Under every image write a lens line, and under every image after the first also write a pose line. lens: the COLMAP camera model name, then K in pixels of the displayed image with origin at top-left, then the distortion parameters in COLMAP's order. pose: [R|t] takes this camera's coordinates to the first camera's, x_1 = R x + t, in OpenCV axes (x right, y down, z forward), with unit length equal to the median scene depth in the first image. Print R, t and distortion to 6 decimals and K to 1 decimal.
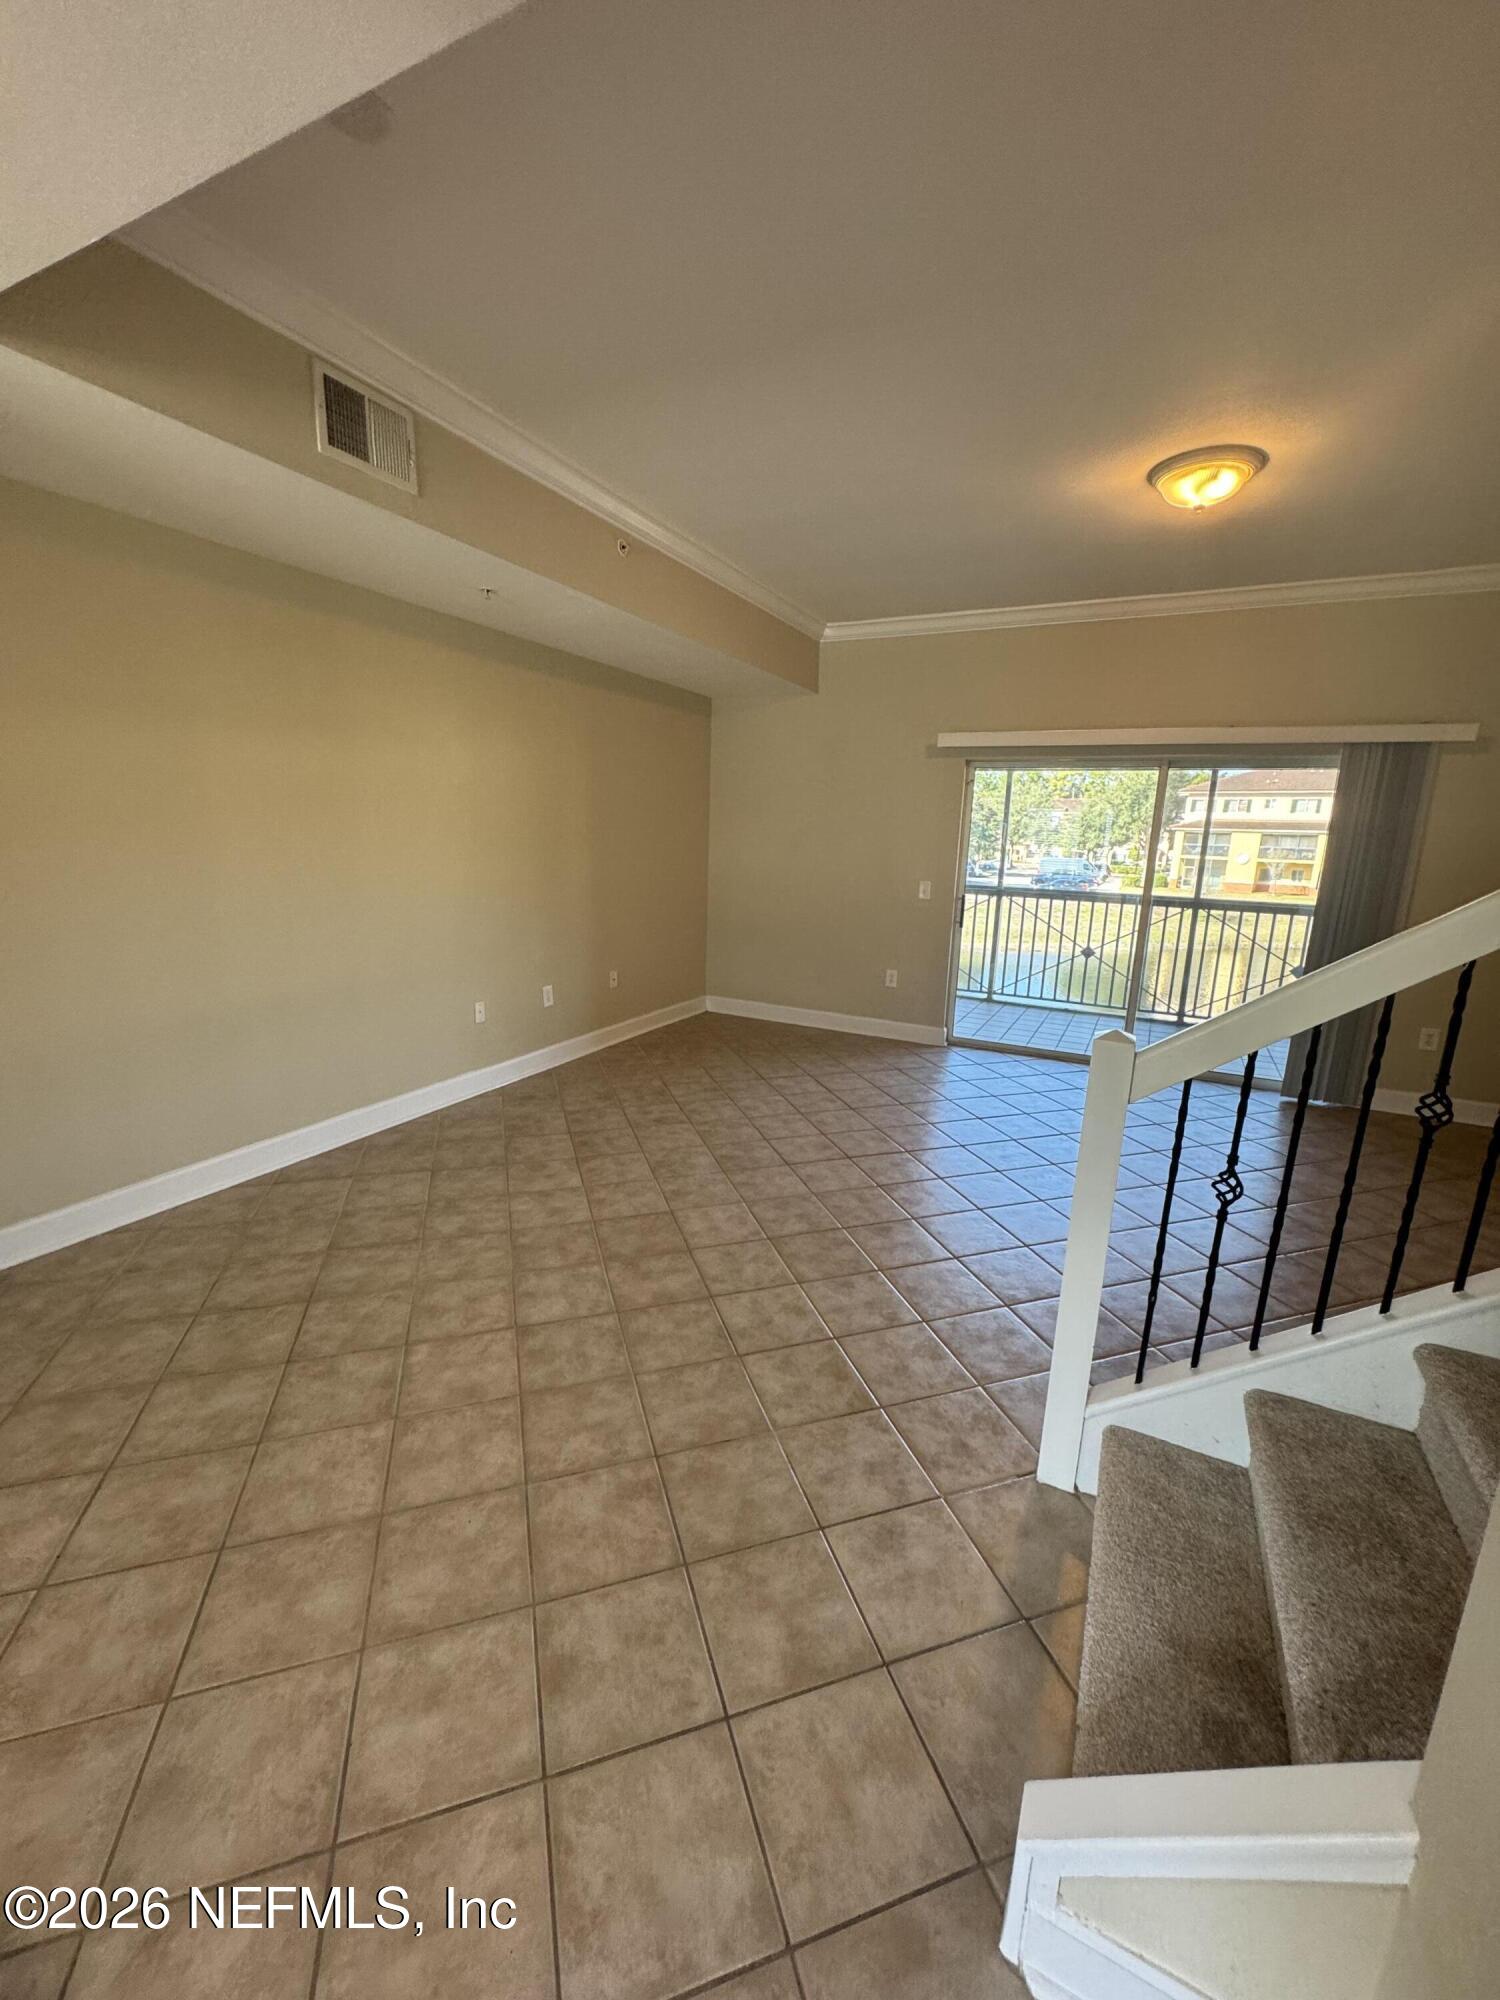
lens RADIAL K [[799.6, 0, 750.6], [0, 799.6, 999.1], [0, 0, 1]] dist [-0.000332, 0.000208]
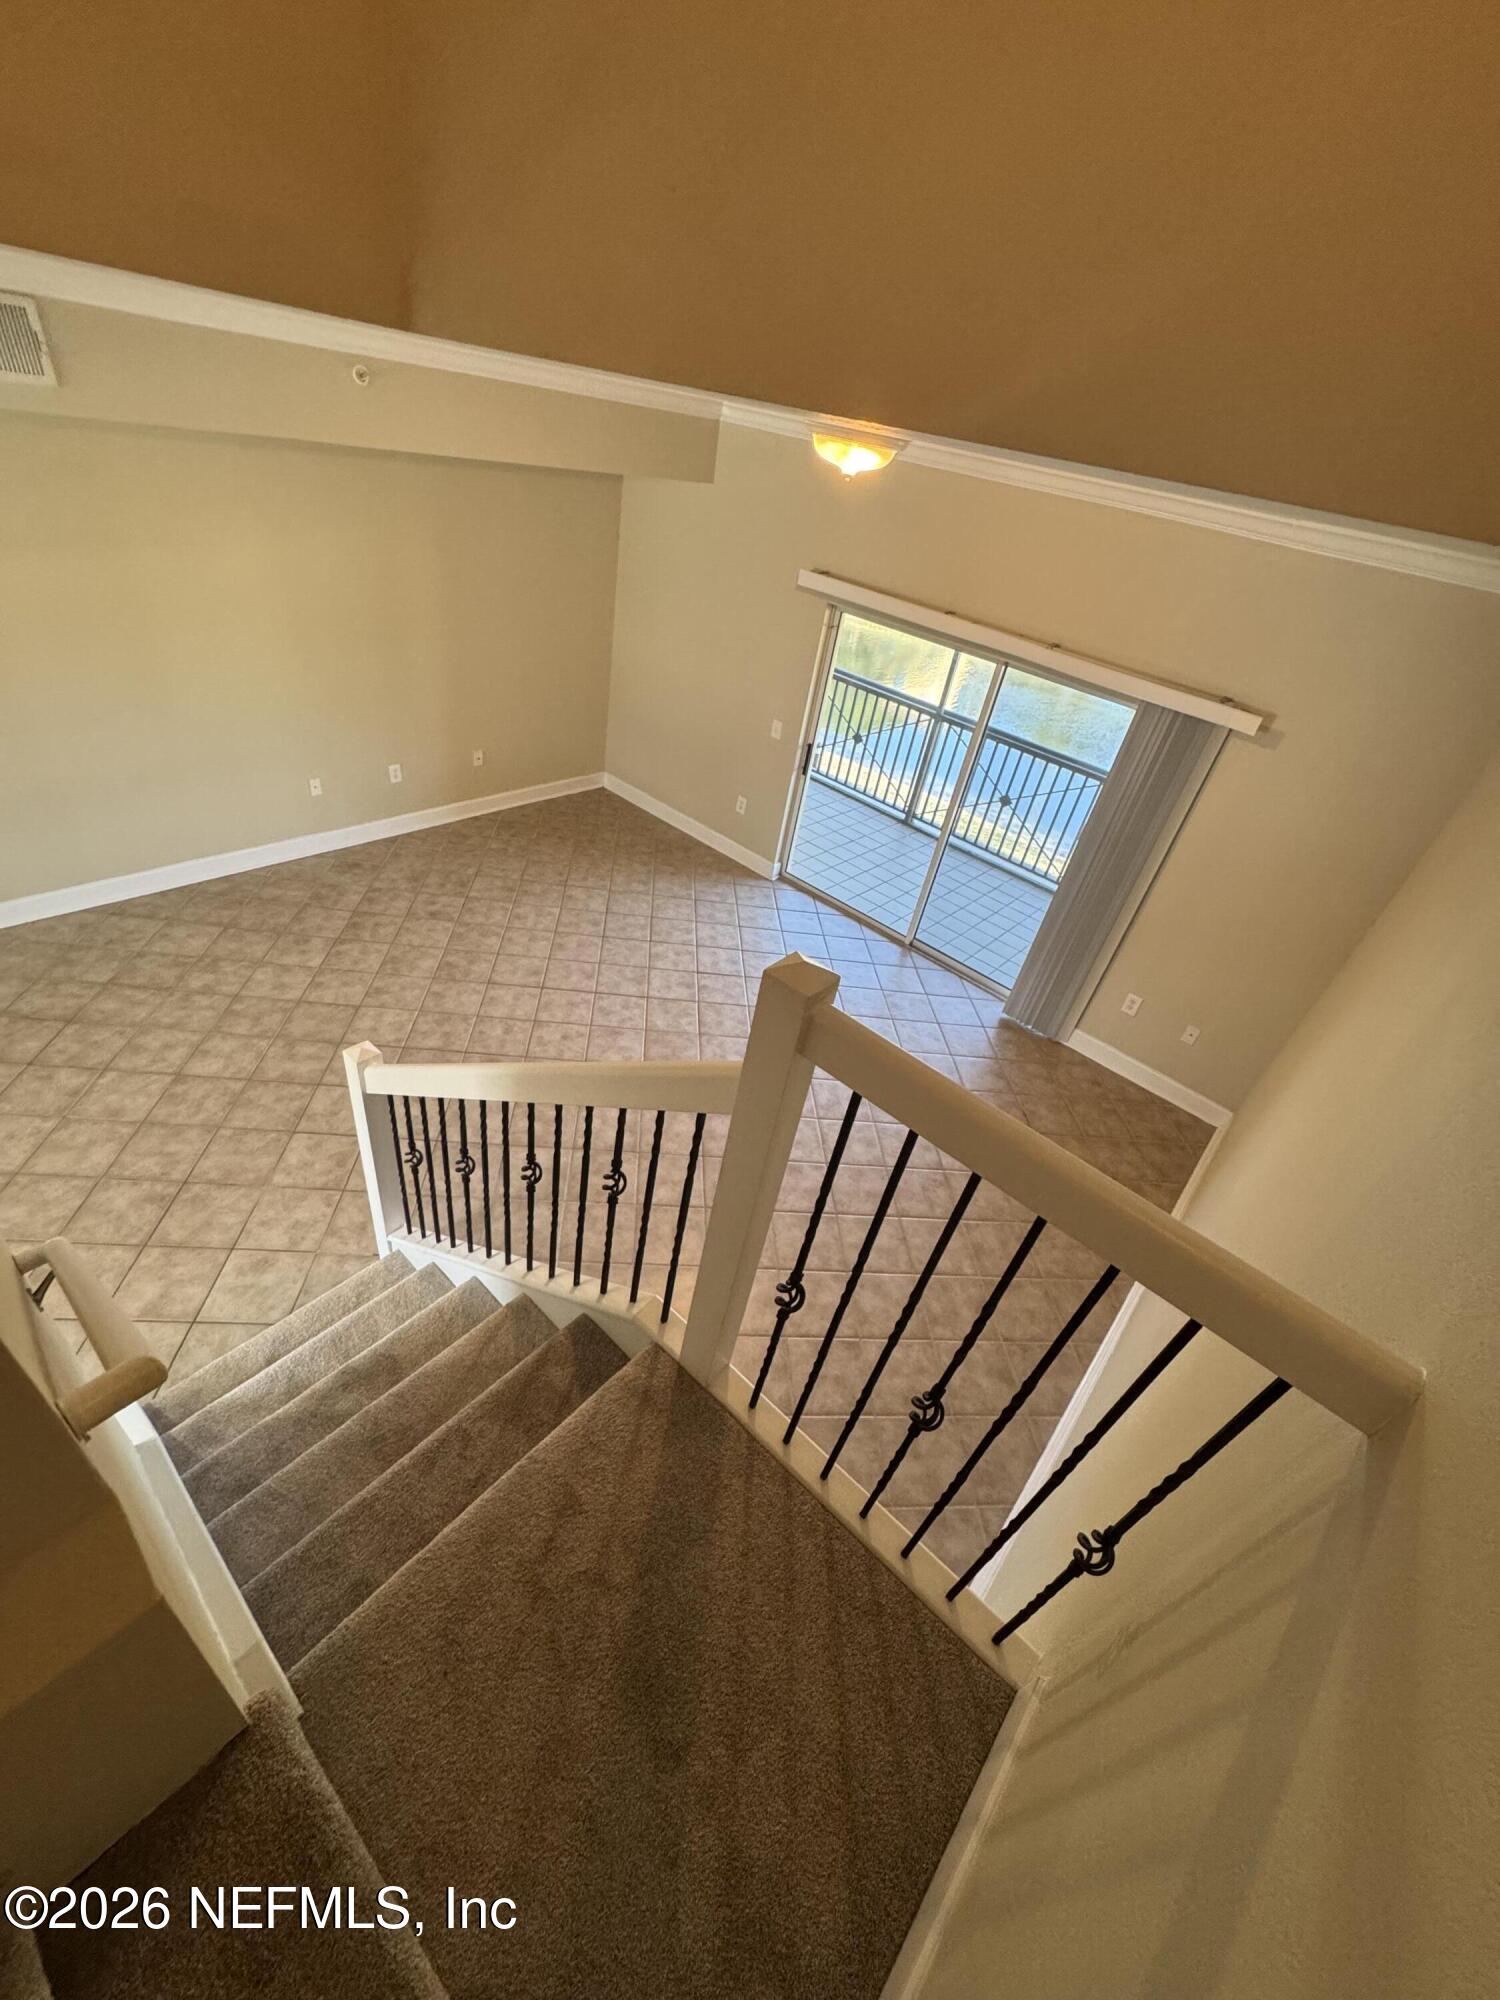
lens RADIAL K [[799.6, 0, 758.9], [0, 799.6, 998.0], [0, 0, 1]] dist [-0.000332, 0.000208]
pose [[0.961164, 0.249921, -0.117062, 0.422106], [-0.183856, 0.896203, 0.403754, -0.250014], [0.205818, -0.366551, 0.907347, -0.050065]]
